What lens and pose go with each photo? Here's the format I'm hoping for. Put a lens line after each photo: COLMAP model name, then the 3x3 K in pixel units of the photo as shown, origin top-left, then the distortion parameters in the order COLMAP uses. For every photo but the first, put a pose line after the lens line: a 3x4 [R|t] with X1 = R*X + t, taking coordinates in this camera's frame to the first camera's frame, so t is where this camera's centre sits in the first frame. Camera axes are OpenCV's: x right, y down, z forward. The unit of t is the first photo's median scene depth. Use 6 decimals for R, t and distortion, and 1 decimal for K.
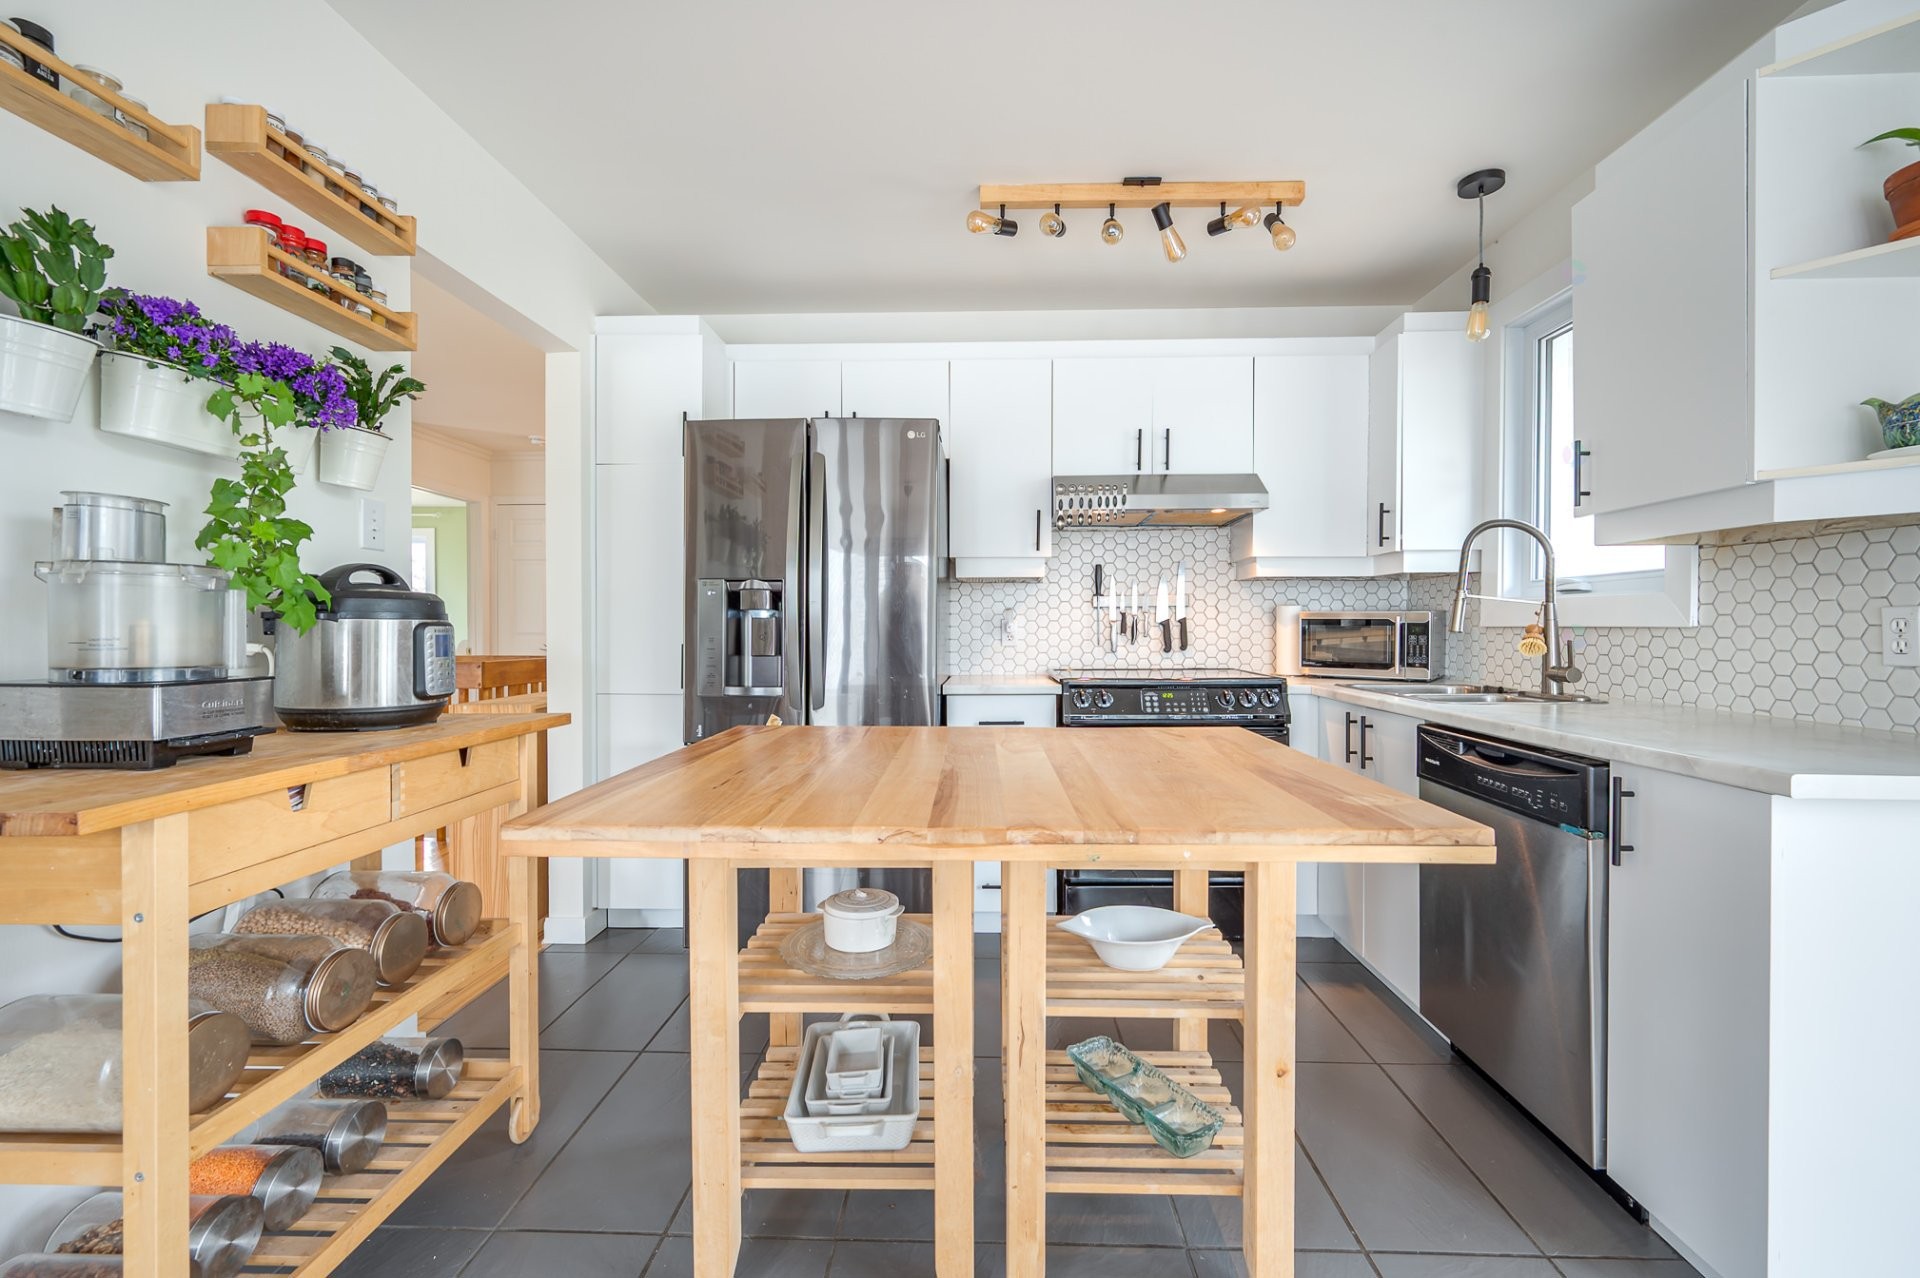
lens RADIAL K [[795.9, 0, 960.0], [0, 795.9, 639.0], [0, 0, 1]] dist [-0.000203, 0.000270]
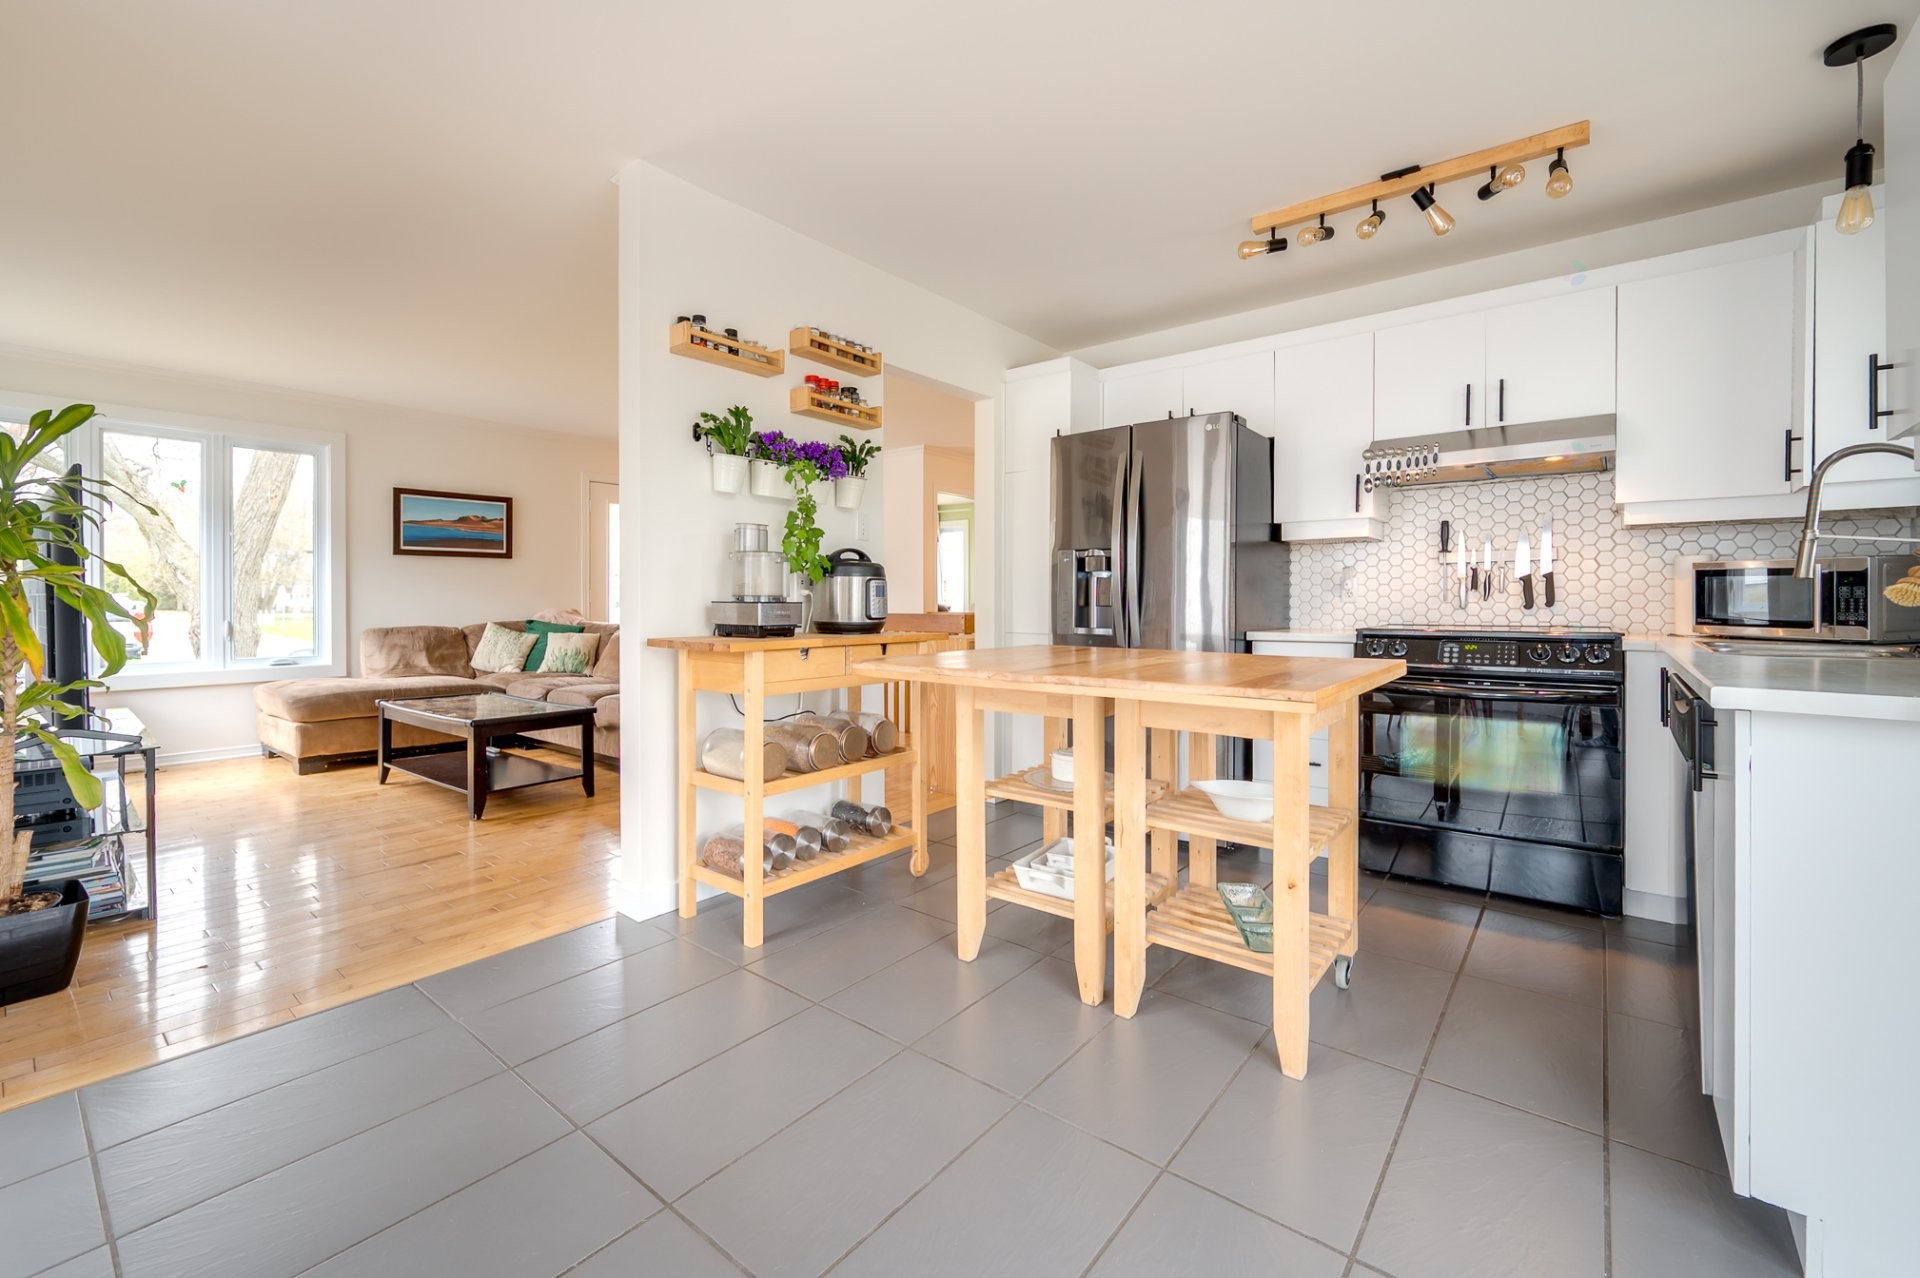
lens RADIAL K [[839.7, 0, 964.0], [0, 839.7, 615.7], [0, 0, 1]] dist [-0.000272, 0.000241]
pose [[0.794656, 0.009677, -0.606983, 0.454061], [-0.009389, 0.999949, 0.003650, 0.037444], [0.606987, 0.002798, 0.794707, -0.282947]]
